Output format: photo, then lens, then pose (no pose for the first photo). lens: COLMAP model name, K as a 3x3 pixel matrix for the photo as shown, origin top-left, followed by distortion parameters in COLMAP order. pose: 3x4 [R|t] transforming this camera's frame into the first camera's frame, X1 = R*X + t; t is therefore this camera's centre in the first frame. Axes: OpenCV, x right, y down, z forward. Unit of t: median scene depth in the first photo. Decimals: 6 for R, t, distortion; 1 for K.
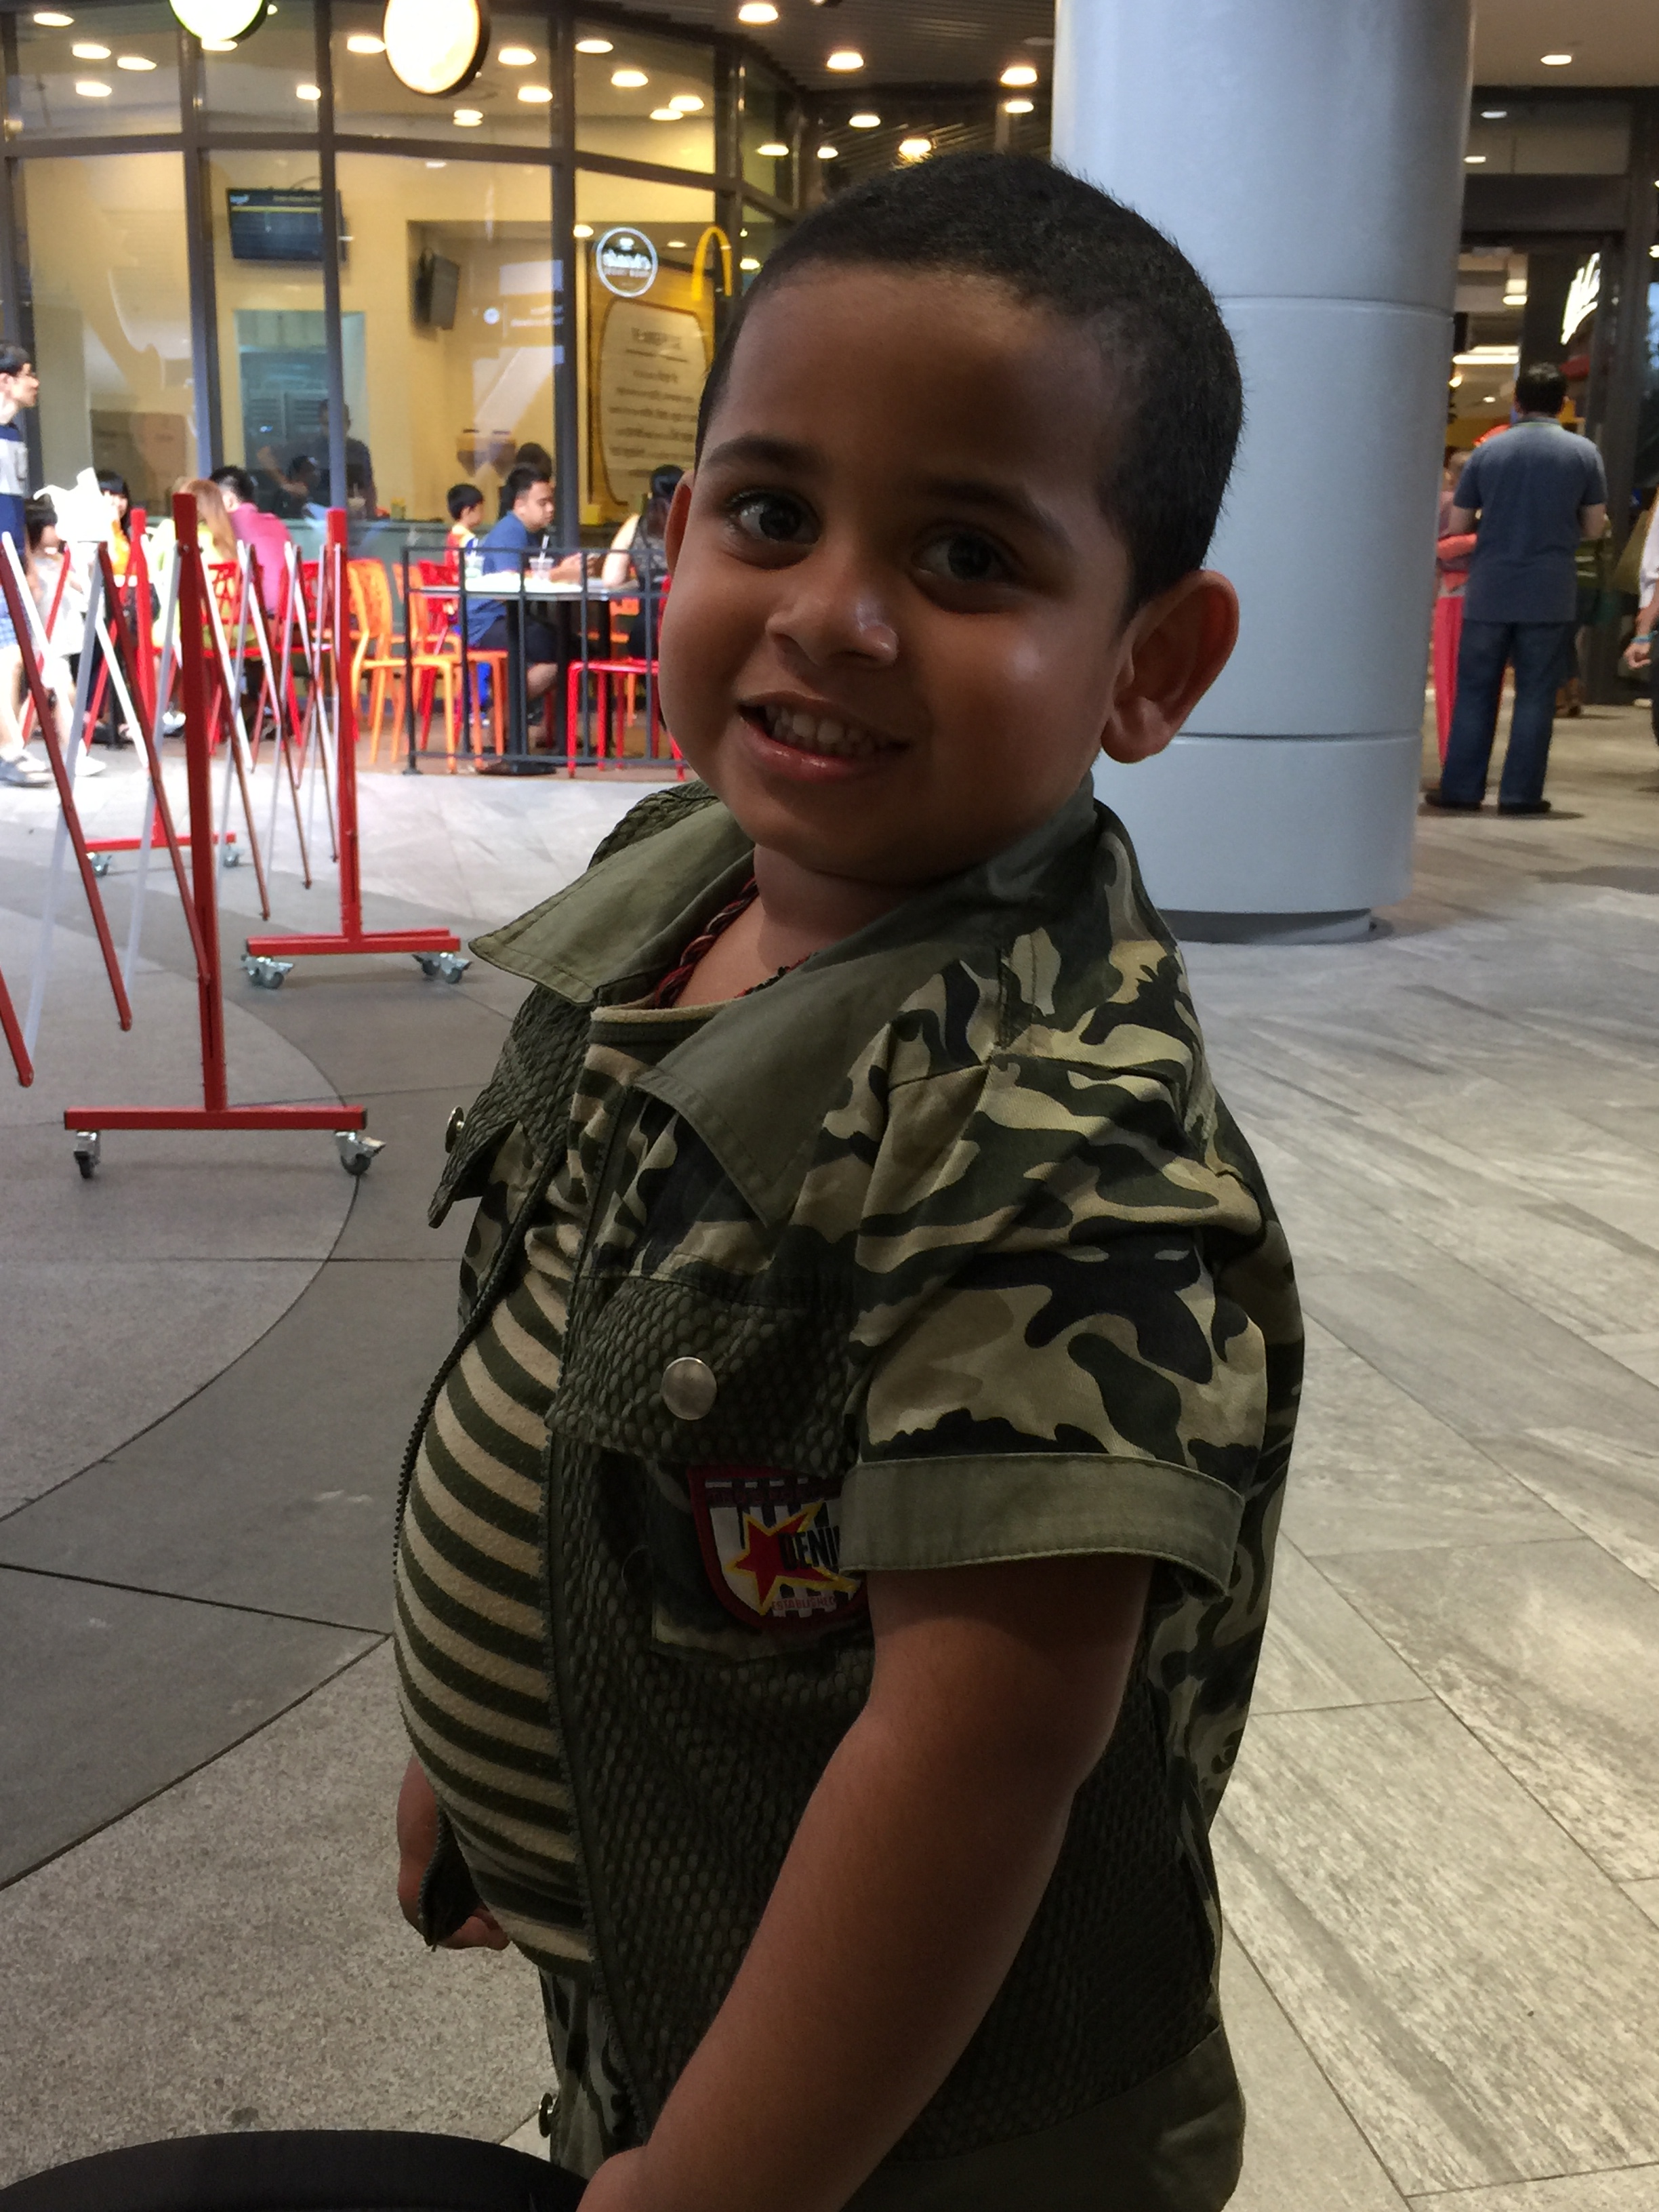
lens RADIAL K [[2391.4, 0, 825.5], [0, 2391.4, 1116.1], [0, 0, 1]] dist [0.045467, 0.000000]
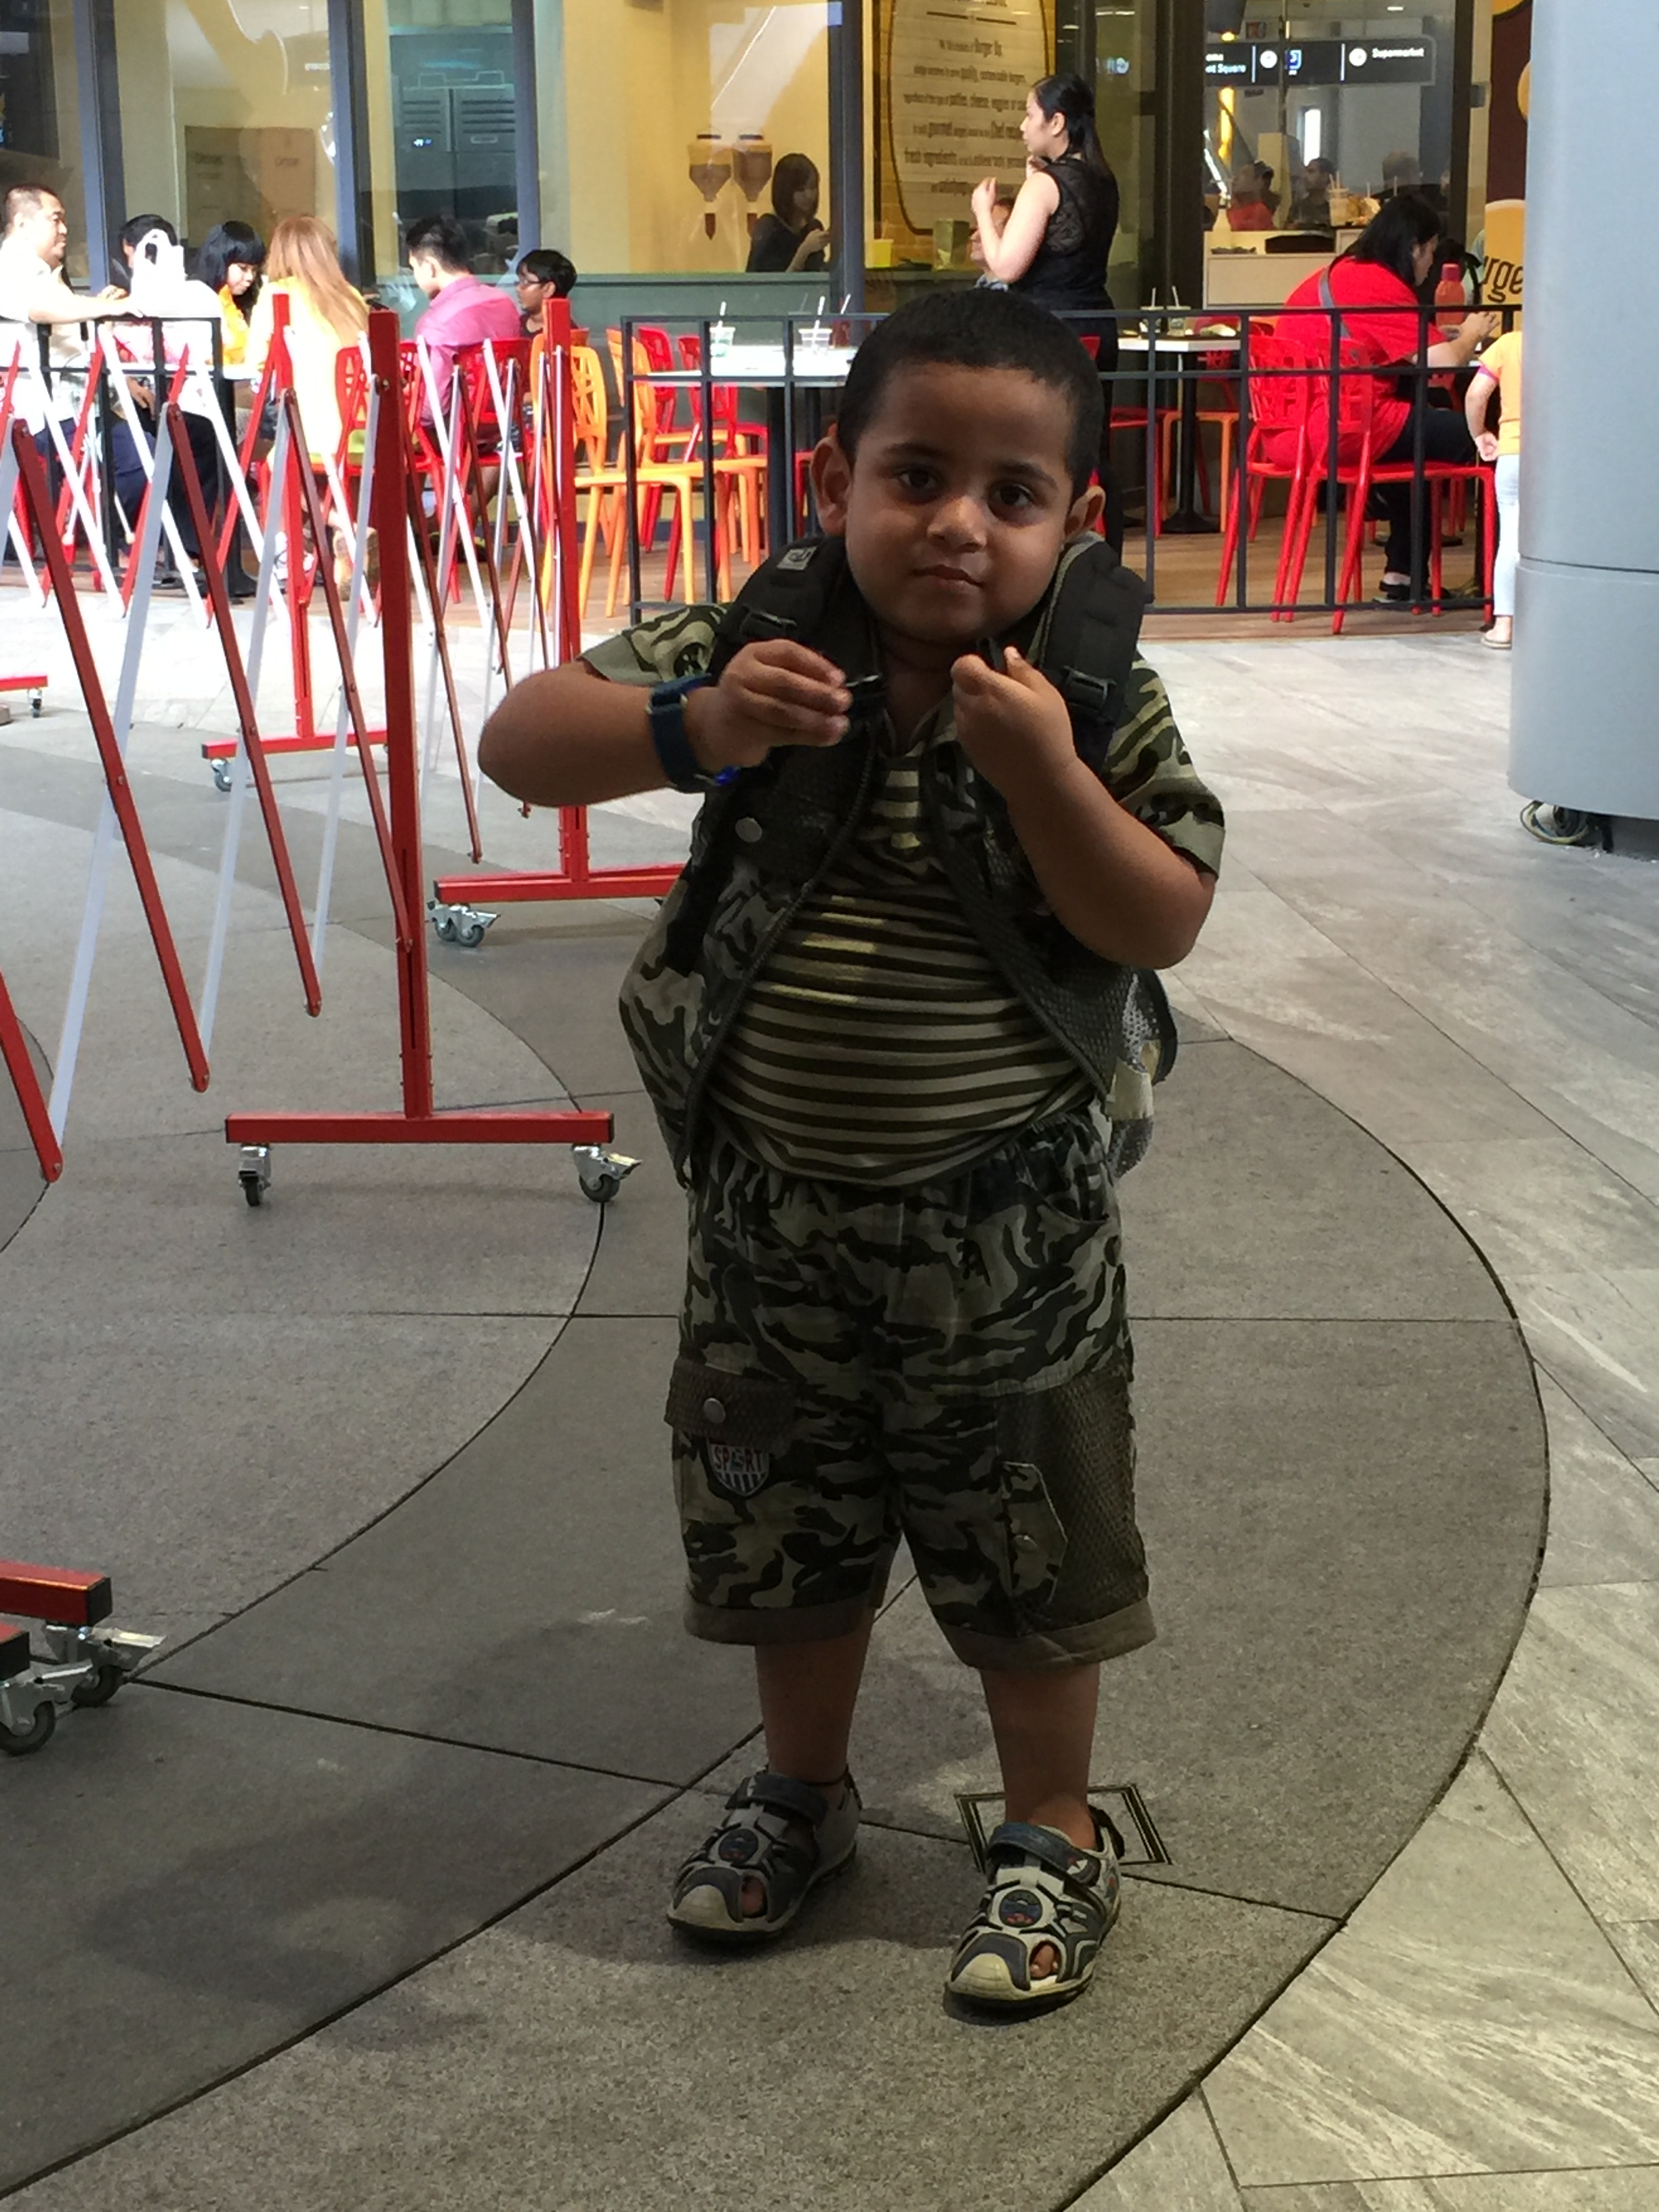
lens RADIAL K [[3525.9, 0, 843.2], [0, 3525.9, 1117.9], [0, 0, 1]] dist [0.058795, 0.000000]
pose [[0.994708, 0.000265, -0.102745, -0.006409], [0.000241, 0.999988, 0.004910, -0.009091], [0.102745, -0.004909, 0.994696, -0.120434]]
